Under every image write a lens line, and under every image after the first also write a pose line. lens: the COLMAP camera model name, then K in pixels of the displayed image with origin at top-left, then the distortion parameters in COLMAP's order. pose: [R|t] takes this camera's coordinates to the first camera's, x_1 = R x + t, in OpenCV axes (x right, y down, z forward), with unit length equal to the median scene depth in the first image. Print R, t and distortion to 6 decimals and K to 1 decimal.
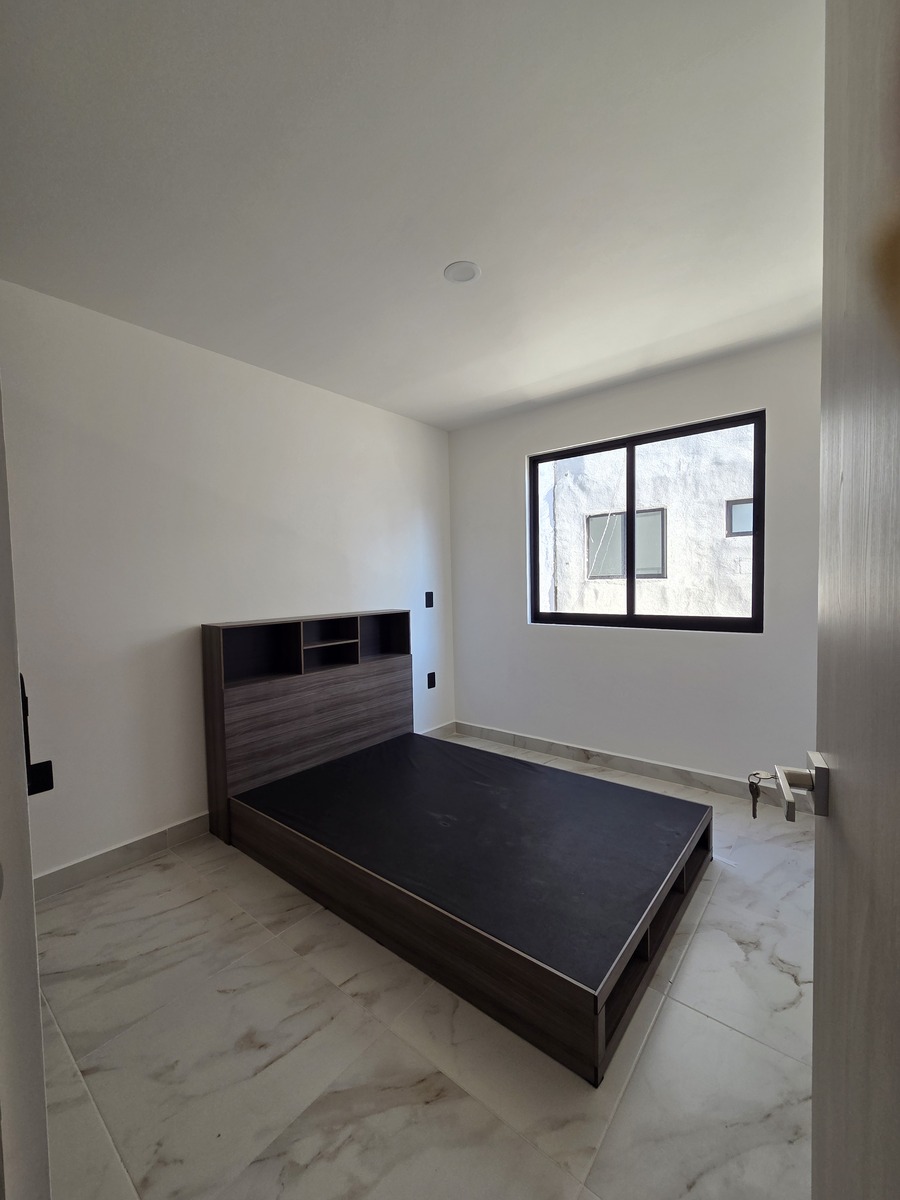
lens RADIAL K [[490.3, 0, 445.3], [0, 490.3, 606.2], [0, 0, 1]] dist [-0.001568, -0.000168]
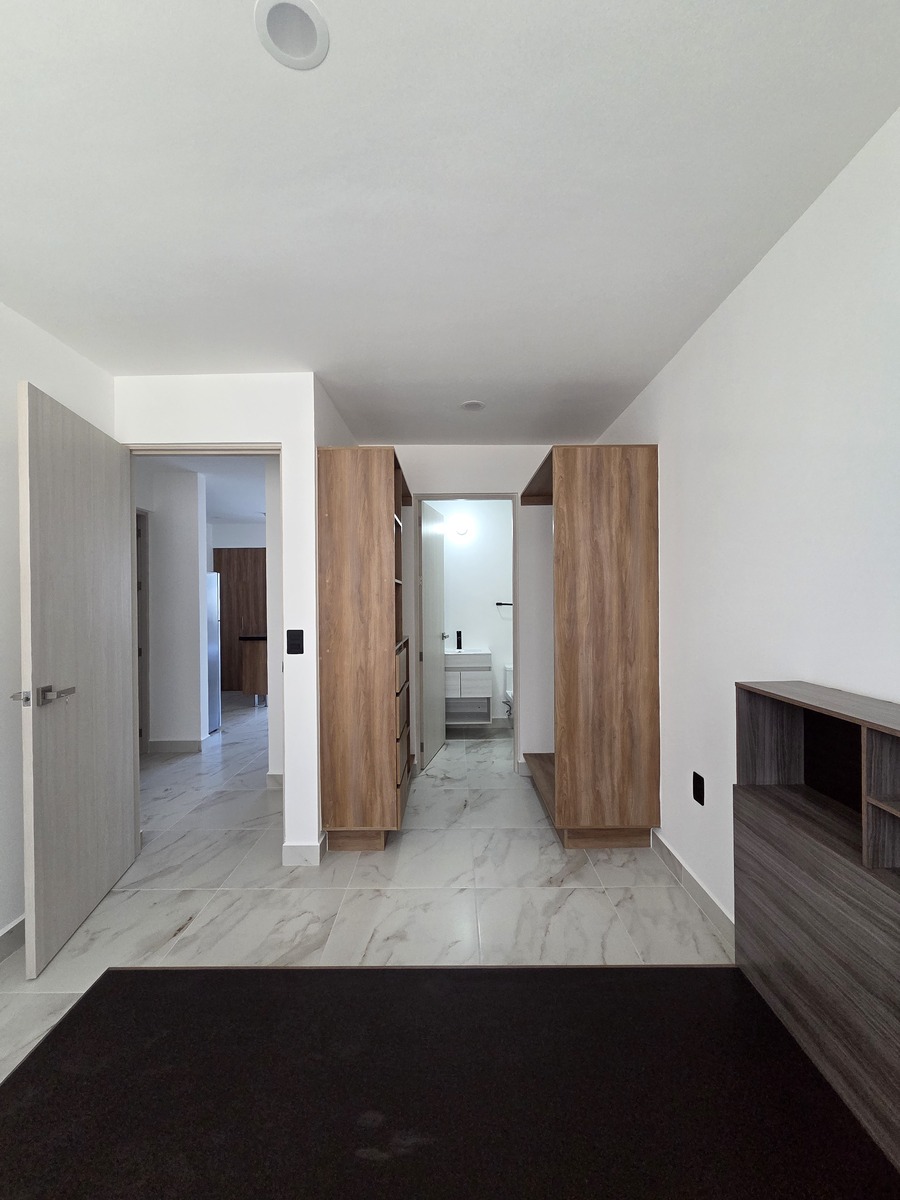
lens RADIAL K [[490.3, 0, 445.3], [0, 490.3, 606.2], [0, 0, 1]] dist [-0.001568, -0.000168]
pose [[-0.770836, 0.040229, -0.635762, 0.178989], [-0.012240, 0.996884, 0.077920, -0.081894], [0.636916, 0.067845, -0.767942, 1.077390]]
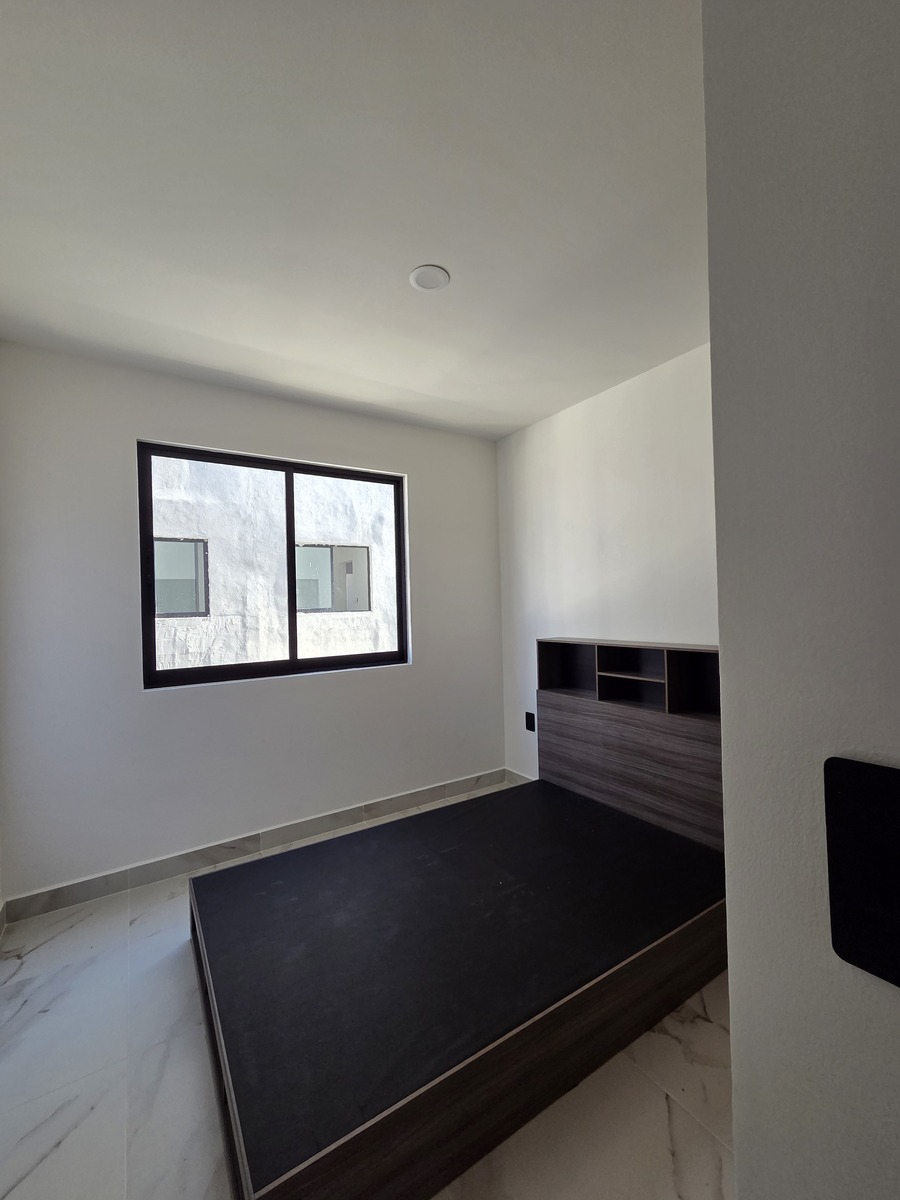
lens RADIAL K [[490.3, 0, 445.3], [0, 490.3, 606.2], [0, 0, 1]] dist [-0.001568, -0.000168]
pose [[-0.314558, 0.015095, -0.949118, 0.722061], [-0.024156, 0.999422, 0.023901, -0.062656], [0.948931, 0.030446, -0.314012, 1.022762]]
